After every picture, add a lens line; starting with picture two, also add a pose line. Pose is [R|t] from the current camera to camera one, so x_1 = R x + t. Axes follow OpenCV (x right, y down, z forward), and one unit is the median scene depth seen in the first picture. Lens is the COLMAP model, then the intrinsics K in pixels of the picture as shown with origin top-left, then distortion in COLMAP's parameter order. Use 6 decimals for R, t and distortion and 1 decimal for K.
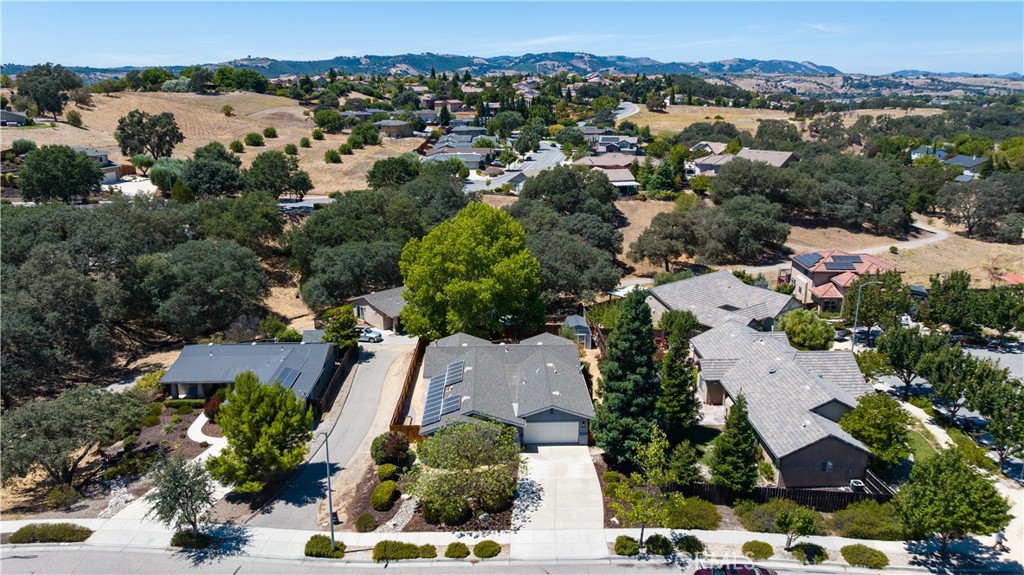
lens RADIAL K [[727.6, 0, 512.0], [0, 727.6, 287.5], [0, 0, 1]] dist [-0.030726, 0.039442]
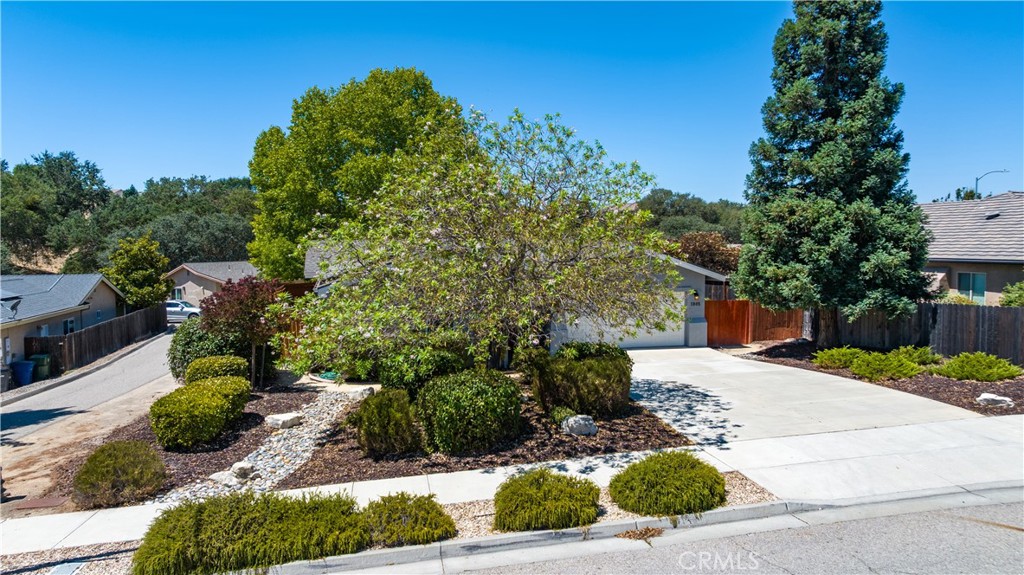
lens RADIAL K [[718.3, 0, 512.0], [0, 718.3, 287.5], [0, 0, 1]] dist [-0.004624, -0.002340]
pose [[0.977333, -0.017835, 0.210956, -0.099985], [0.063829, 0.974902, -0.213289, 0.263605], [-0.201857, 0.221920, 0.953942, 0.594649]]
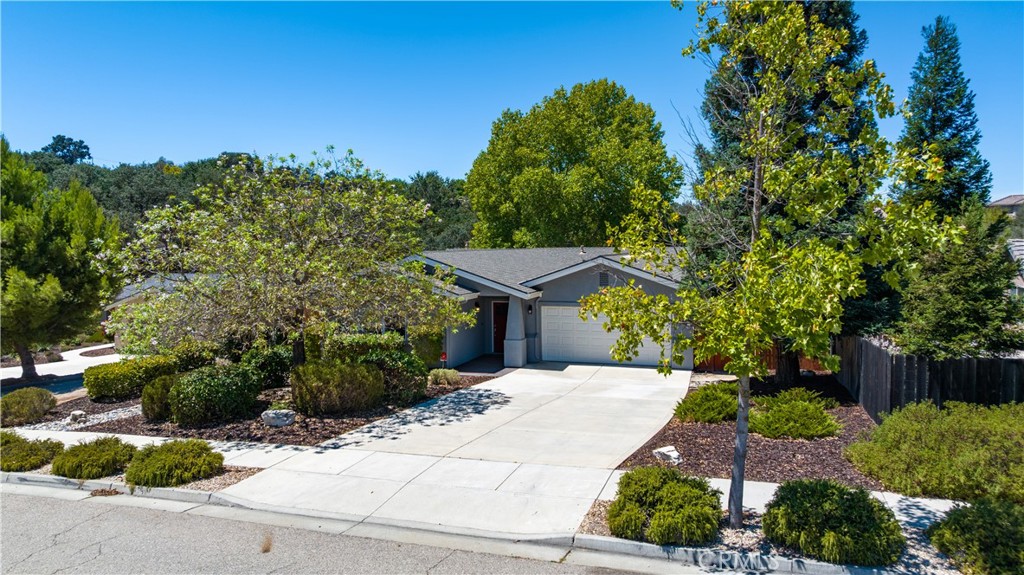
lens RADIAL K [[719.8, 0, 512.0], [0, 719.8, 287.5], [0, 0, 1]] dist [-0.010416, 0.000637]
pose [[0.940346, 0.013823, -0.339938, 0.142122], [-0.088540, 0.974689, -0.205287, 0.258967], [0.328496, 0.223139, 0.917769, 0.587859]]
